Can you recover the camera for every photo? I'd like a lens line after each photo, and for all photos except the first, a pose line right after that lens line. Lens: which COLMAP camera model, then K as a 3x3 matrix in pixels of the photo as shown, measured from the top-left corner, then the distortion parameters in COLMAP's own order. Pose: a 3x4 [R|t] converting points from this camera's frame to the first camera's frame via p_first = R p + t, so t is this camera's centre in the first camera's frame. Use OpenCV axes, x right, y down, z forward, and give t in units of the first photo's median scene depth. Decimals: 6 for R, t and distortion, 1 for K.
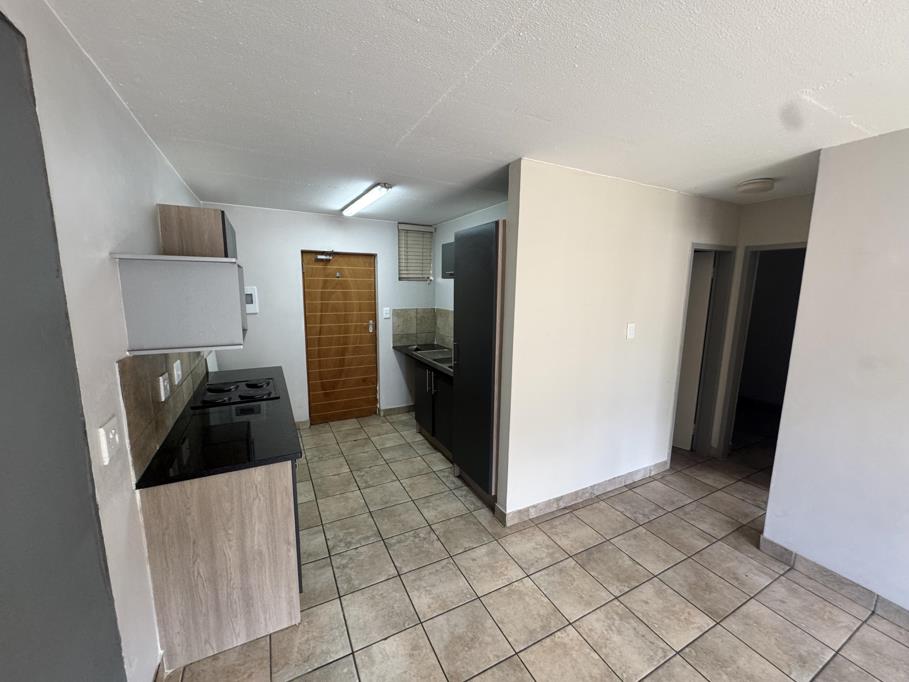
lens RADIAL K [[362.9, 0, 454.5], [0, 362.9, 341.0], [0, 0, 1]] dist [-0.001737, -0.000097]
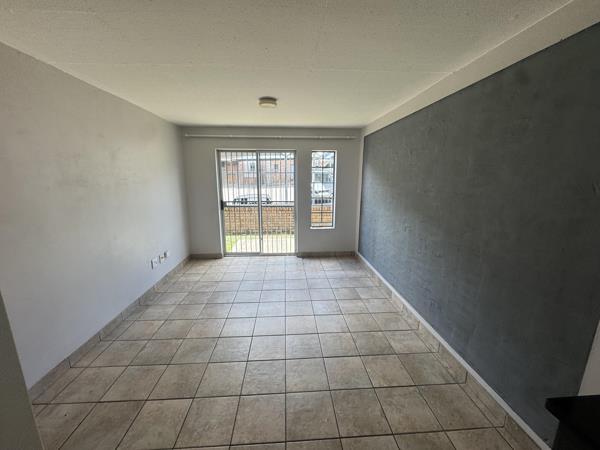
lens RADIAL K [[239.5, 0, 300.0], [0, 239.5, 225.0], [0, 0, 1]] dist [-0.001737, -0.000097]
pose [[-0.914454, -0.100109, 0.392113, -0.088489], [0.045298, 0.937511, 0.344995, -0.117048], [-0.402147, 0.333244, -0.852776, 0.920000]]
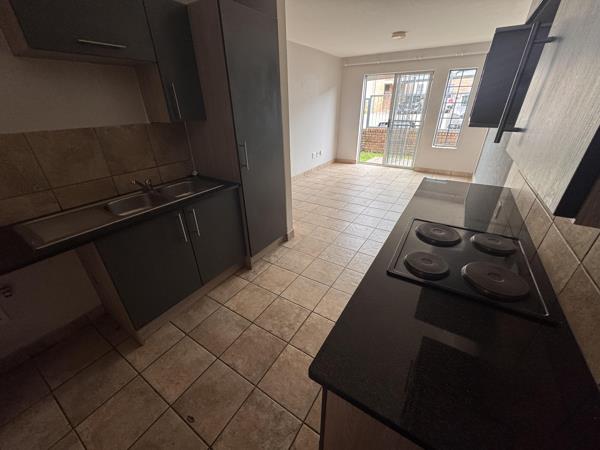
lens RADIAL K [[239.5, 0, 300.0], [0, 239.5, 225.0], [0, 0, 1]] dist [-0.001737, -0.000097]
pose [[-0.498493, -0.401335, 0.768398, -0.729491], [0.138541, 0.838106, 0.527621, -0.148494], [-0.855752, 0.369470, -0.362189, 1.323615]]
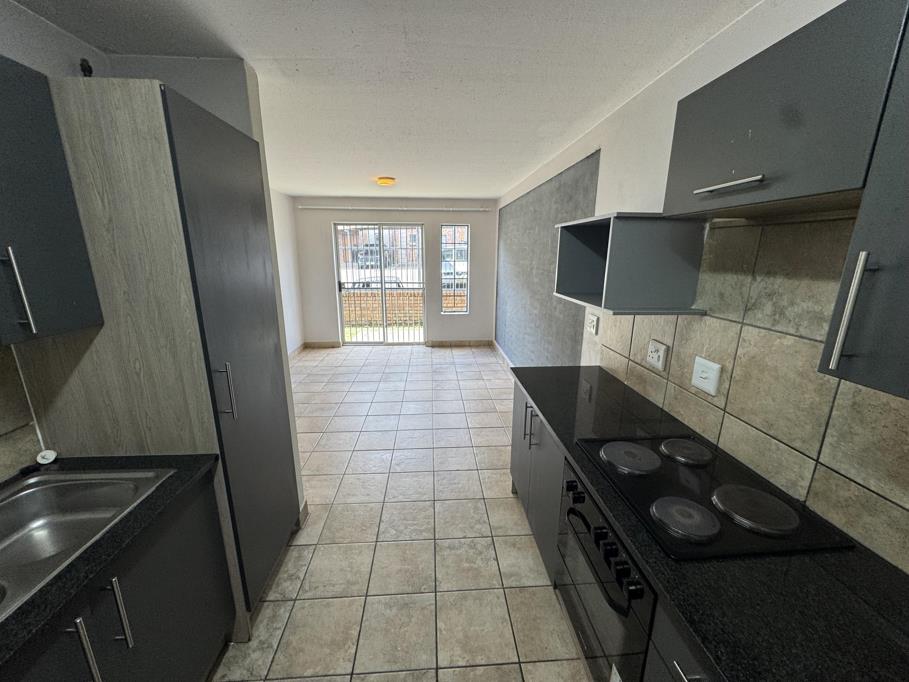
lens RADIAL K [[362.9, 0, 454.5], [0, 362.9, 341.0], [0, 0, 1]] dist [-0.001737, -0.000097]
pose [[-0.915777, -0.116536, 0.384411, -0.471979], [0.041537, 0.924387, 0.379187, -0.204591], [-0.399534, 0.363218, -0.841692, 1.397047]]
